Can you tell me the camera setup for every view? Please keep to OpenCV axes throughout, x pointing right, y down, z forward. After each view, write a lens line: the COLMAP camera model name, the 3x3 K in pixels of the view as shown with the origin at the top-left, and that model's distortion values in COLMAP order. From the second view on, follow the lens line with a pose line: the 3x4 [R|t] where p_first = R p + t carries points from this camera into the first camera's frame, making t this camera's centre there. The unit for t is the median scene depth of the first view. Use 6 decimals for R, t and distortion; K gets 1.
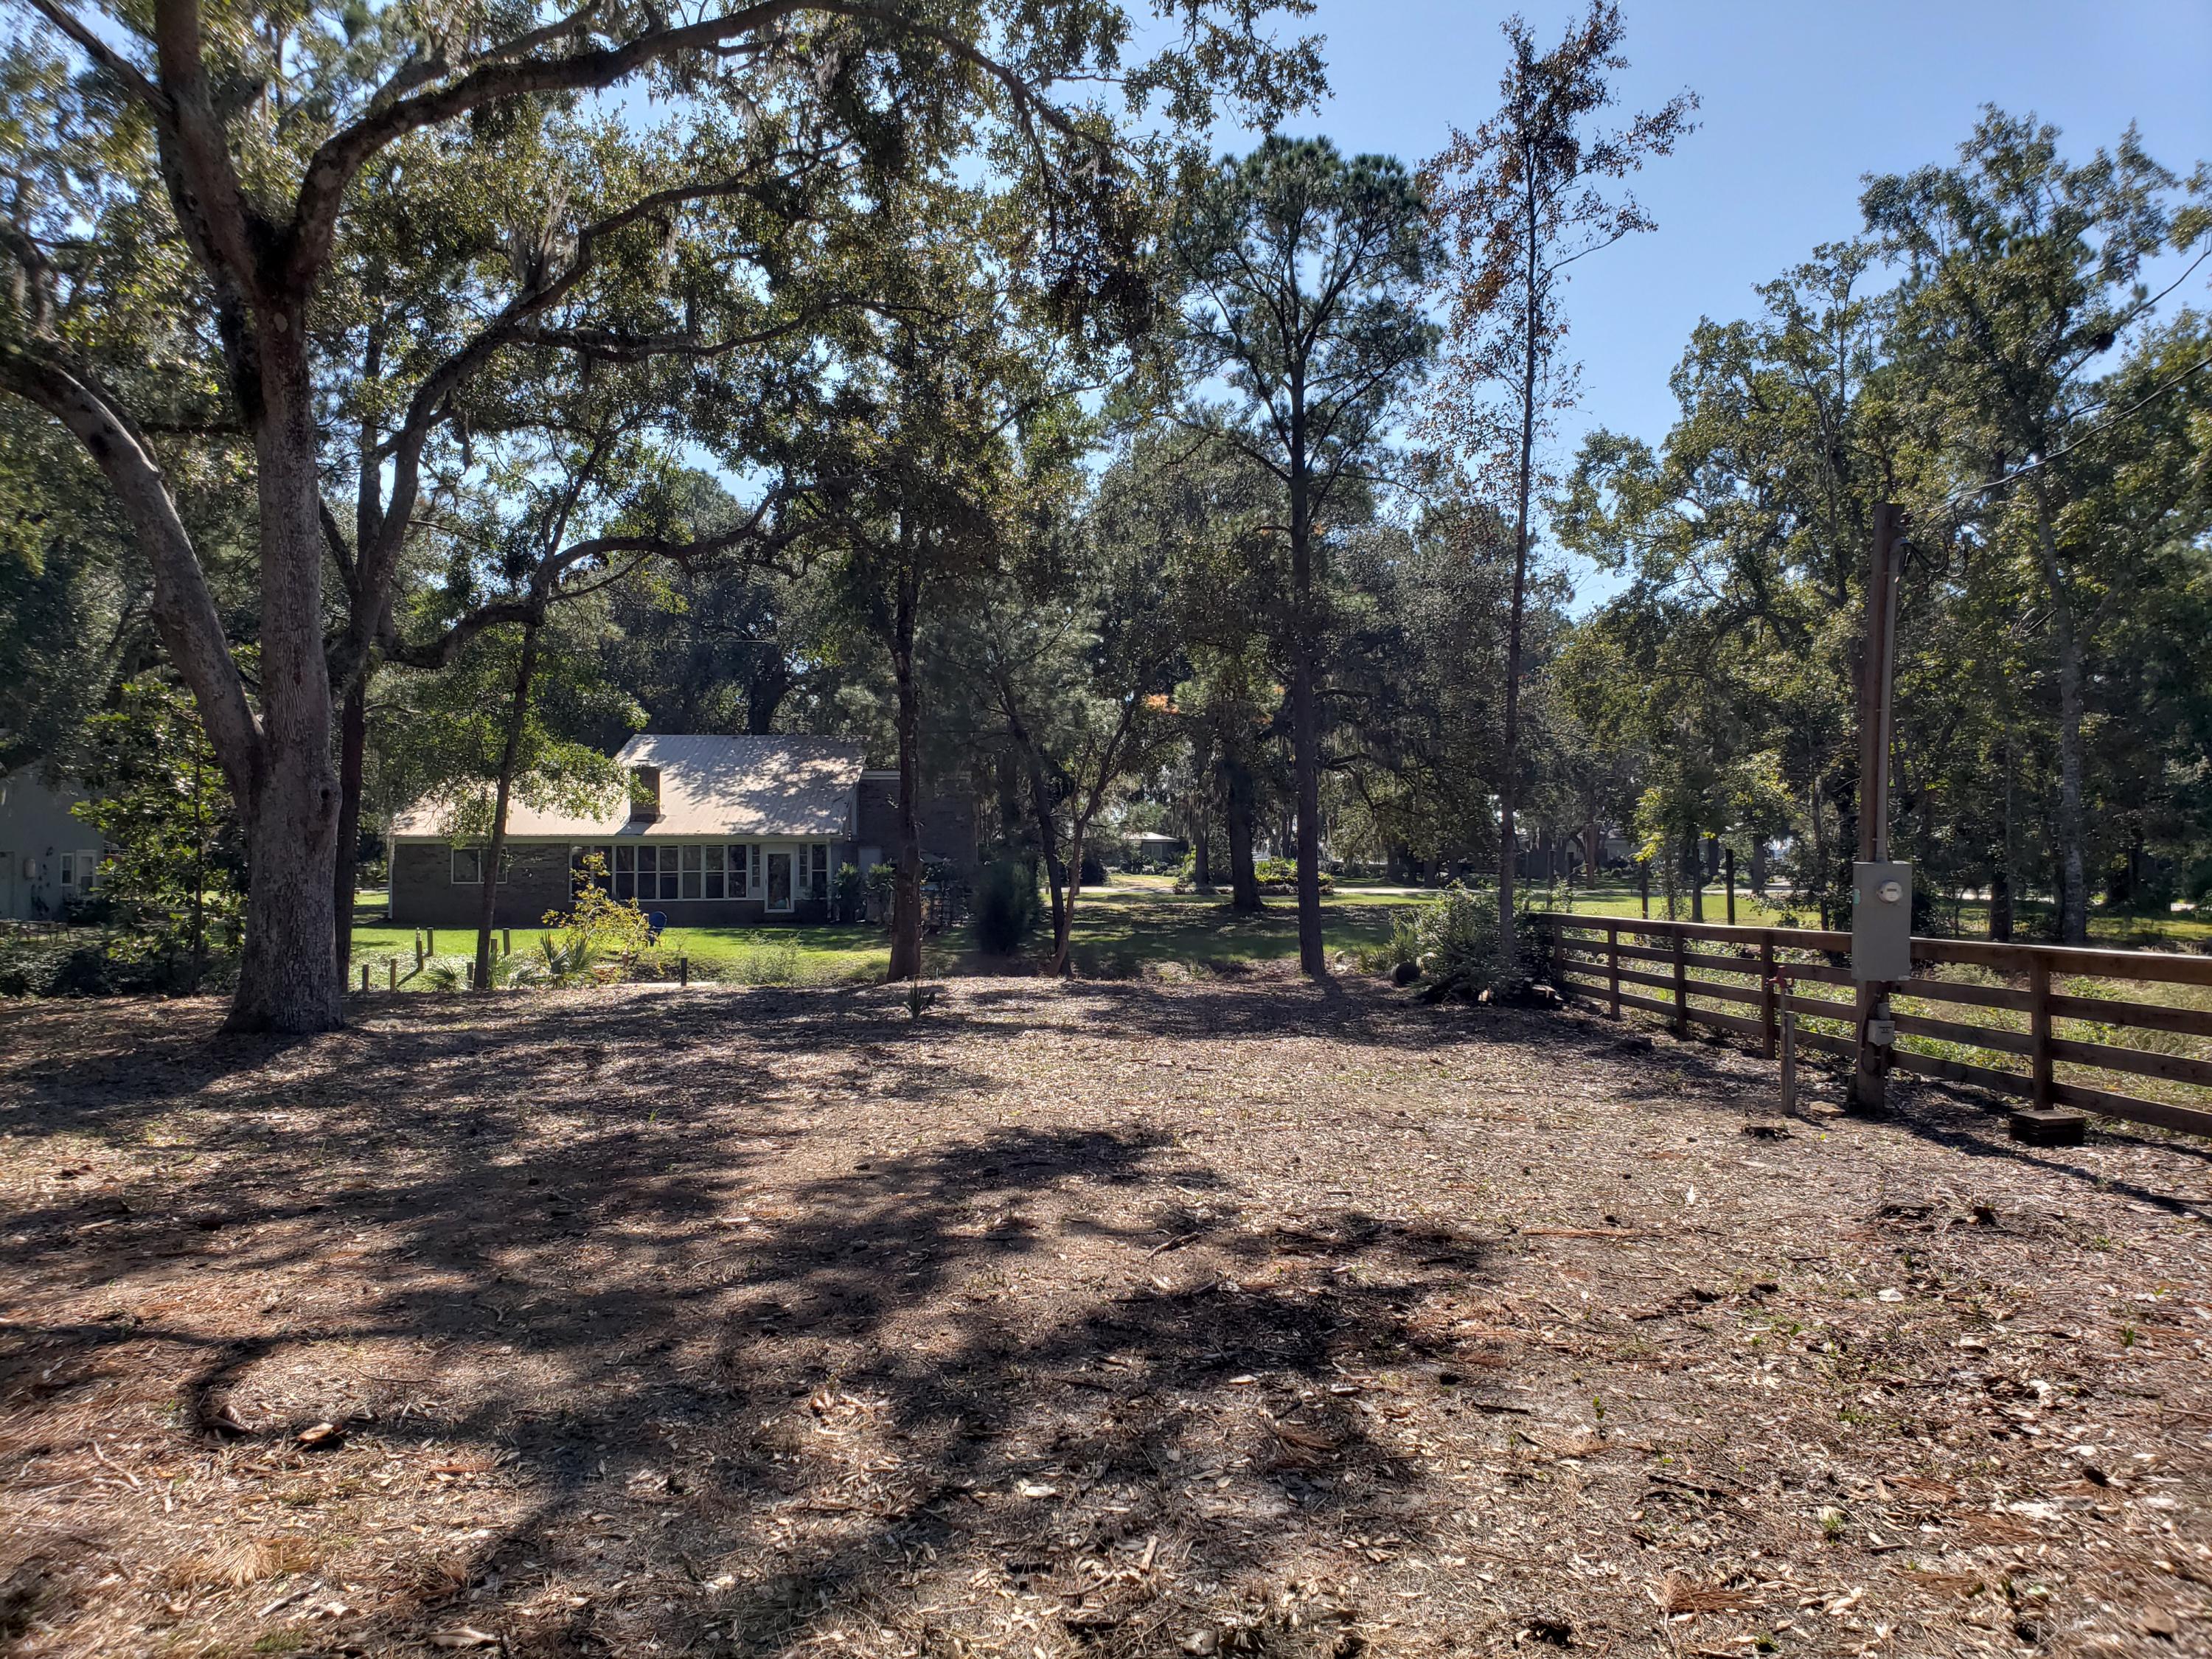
lens RADIAL K [[1755.5, 0, 1106.0], [0, 1755.5, 829.5], [0, 0, 1]] dist [0.004962, 0.003578]
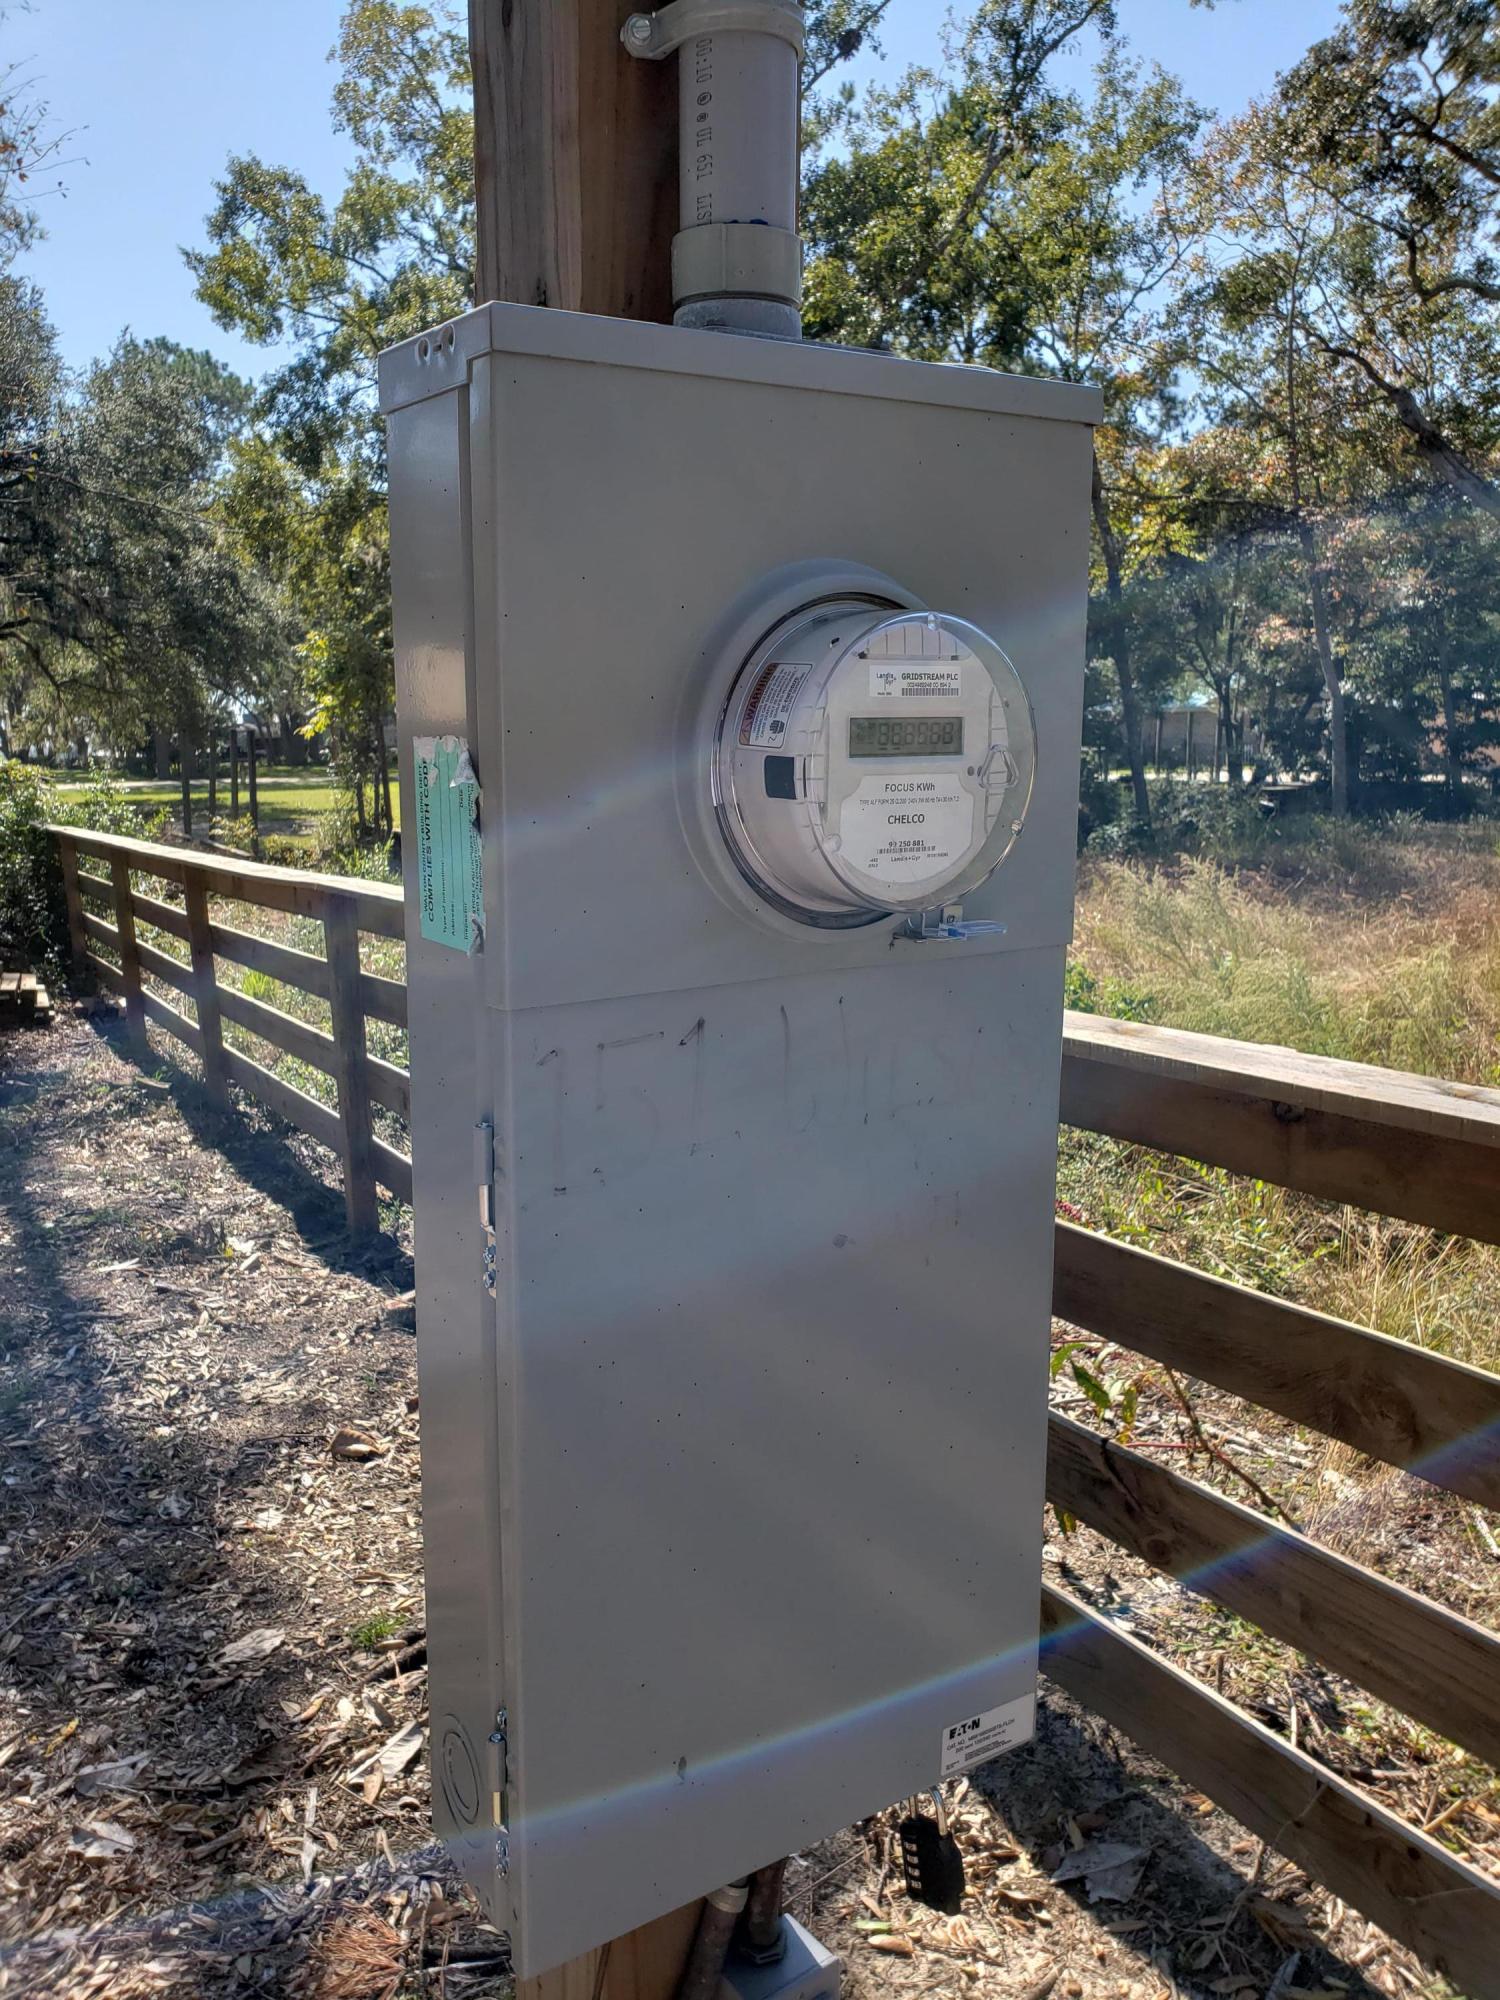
lens RADIAL K [[1587.3, 0, 750.0], [0, 1587.3, 1000.0], [0, 0, 1]] dist [0.004962, 0.003578]
pose [[0.881302, -0.099468, 0.461967, 0.137049], [0.017741, 0.983871, 0.177996, 0.010071], [-0.472221, -0.148673, 0.868852, 0.292309]]
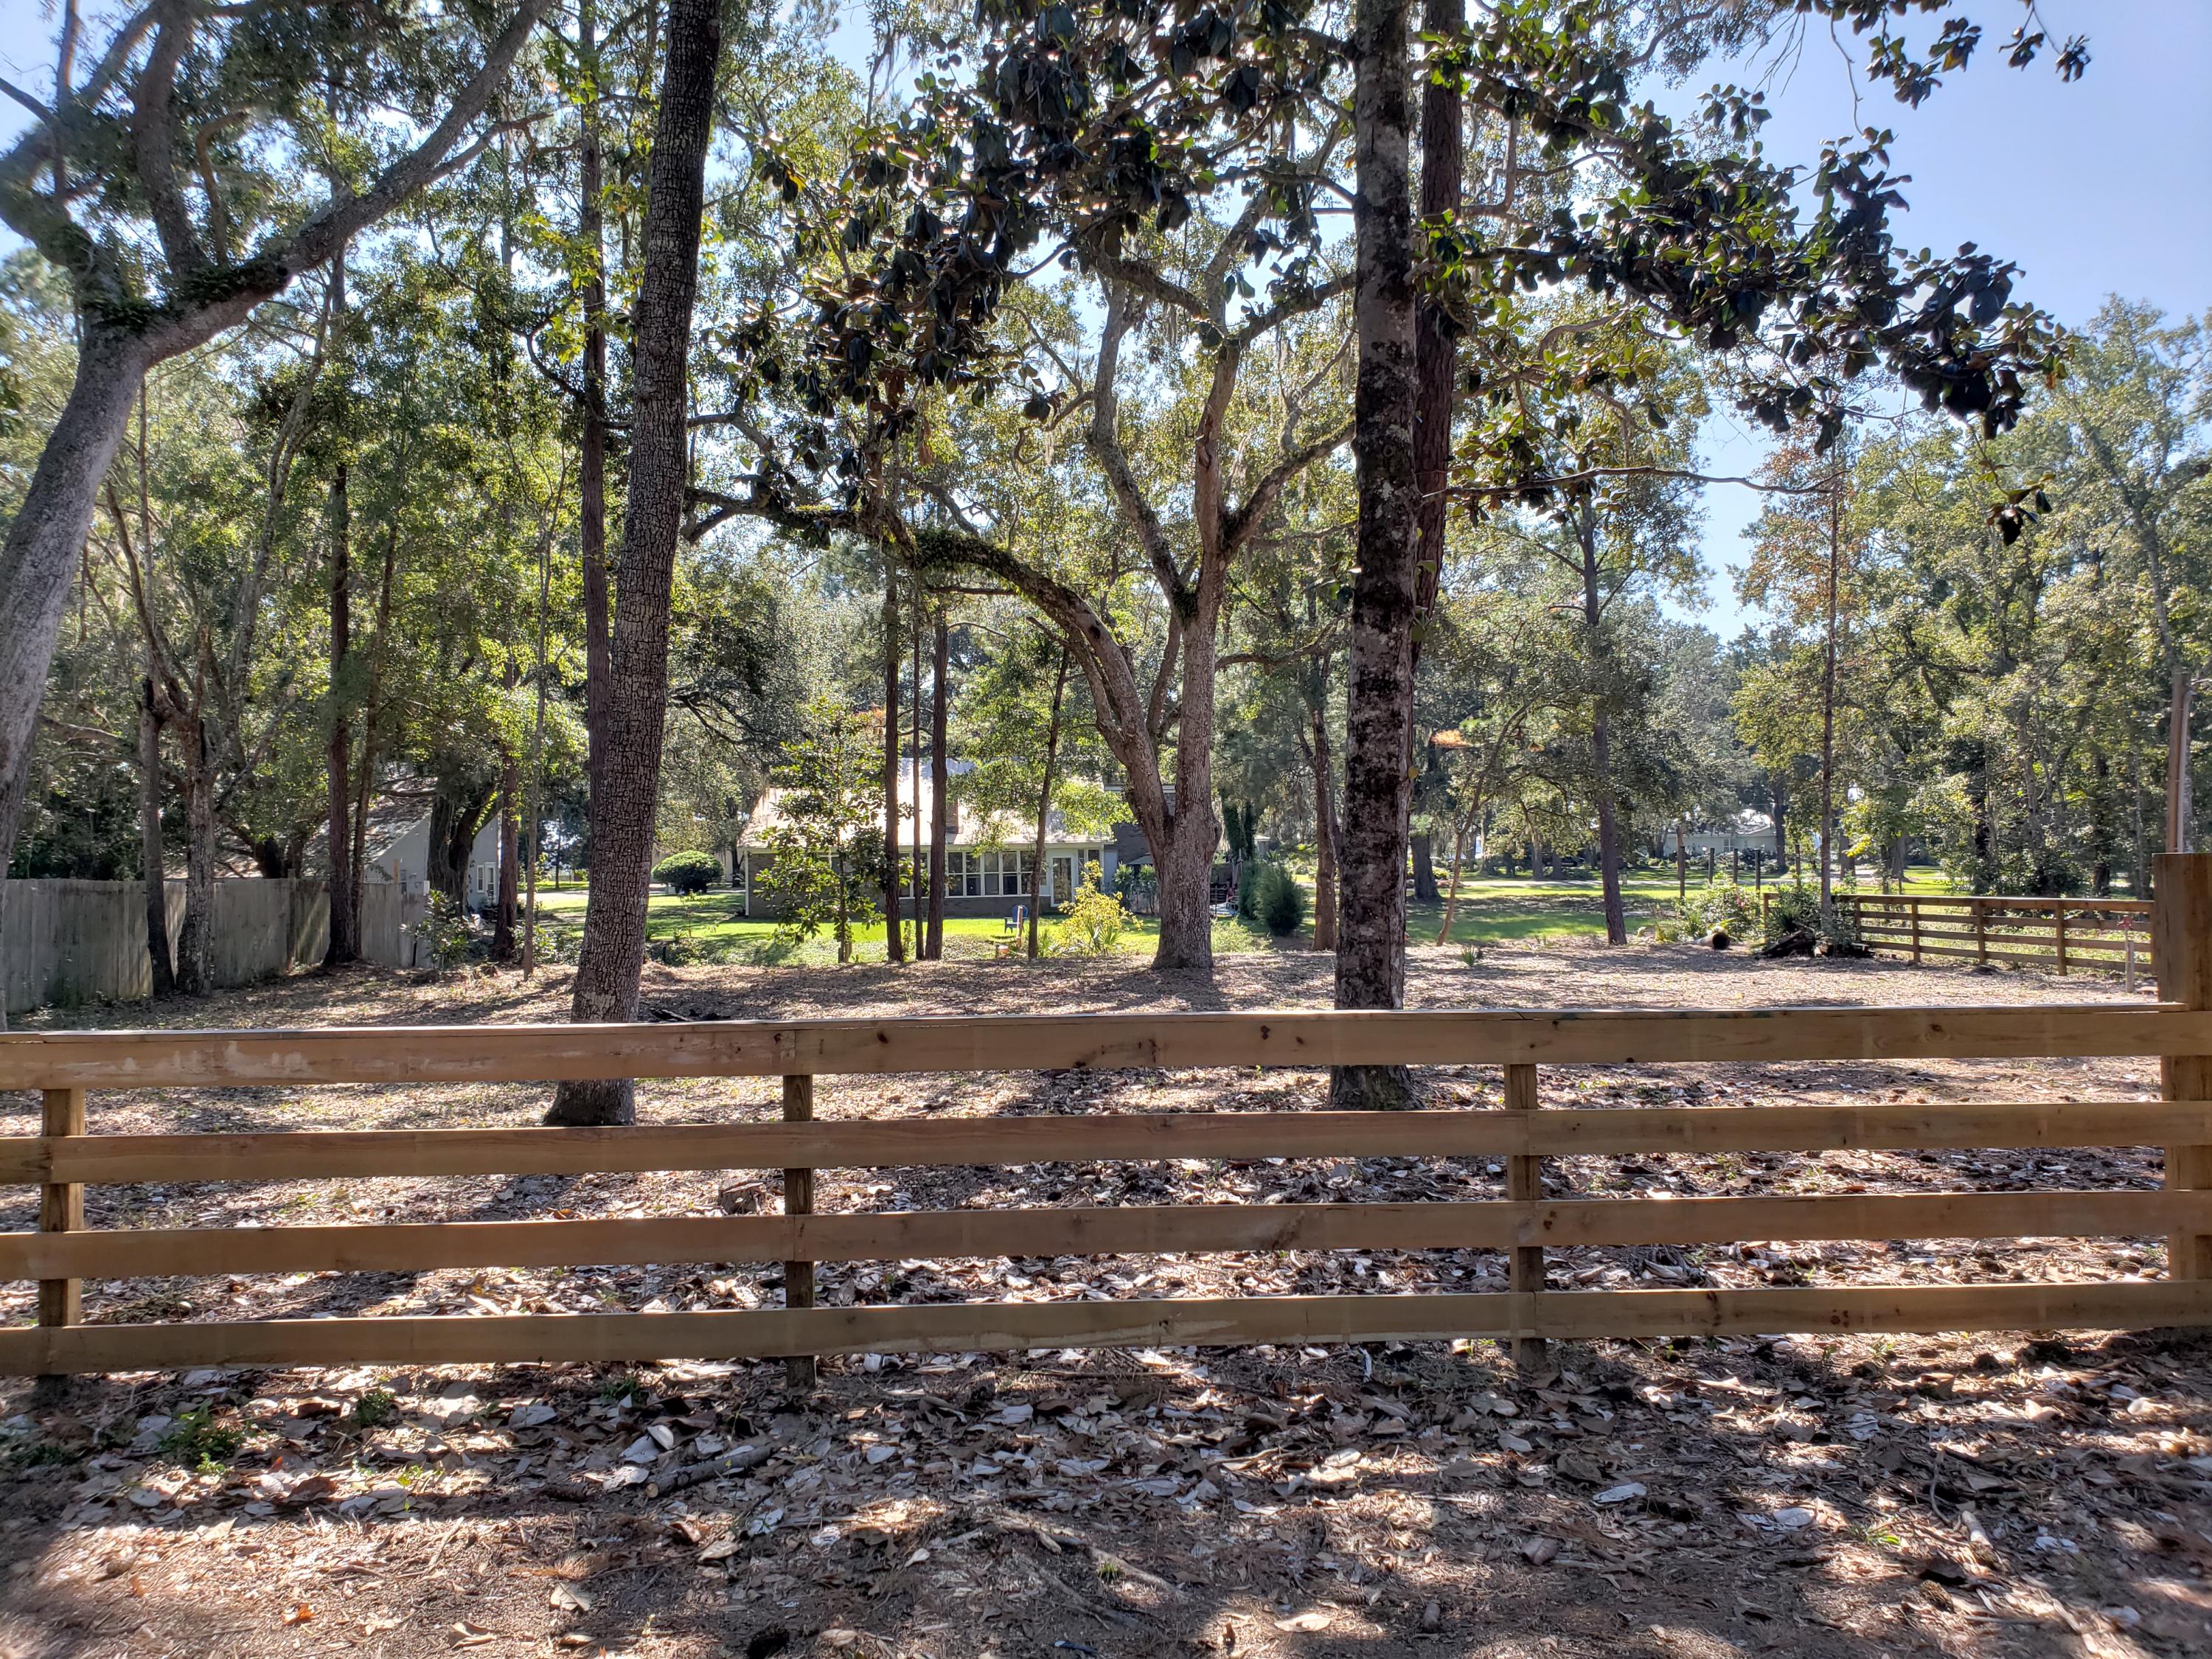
lens RADIAL K [[1719.0, 0, 1106.0], [0, 1719.0, 829.5], [0, 0, 1]] dist [0.007203, 0.004951]
pose [[0.999814, -0.014379, 0.012824, -0.242038], [0.014381, 0.999897, -0.000028, -0.009017], [-0.012823, 0.000212, 0.999918, -0.259370]]
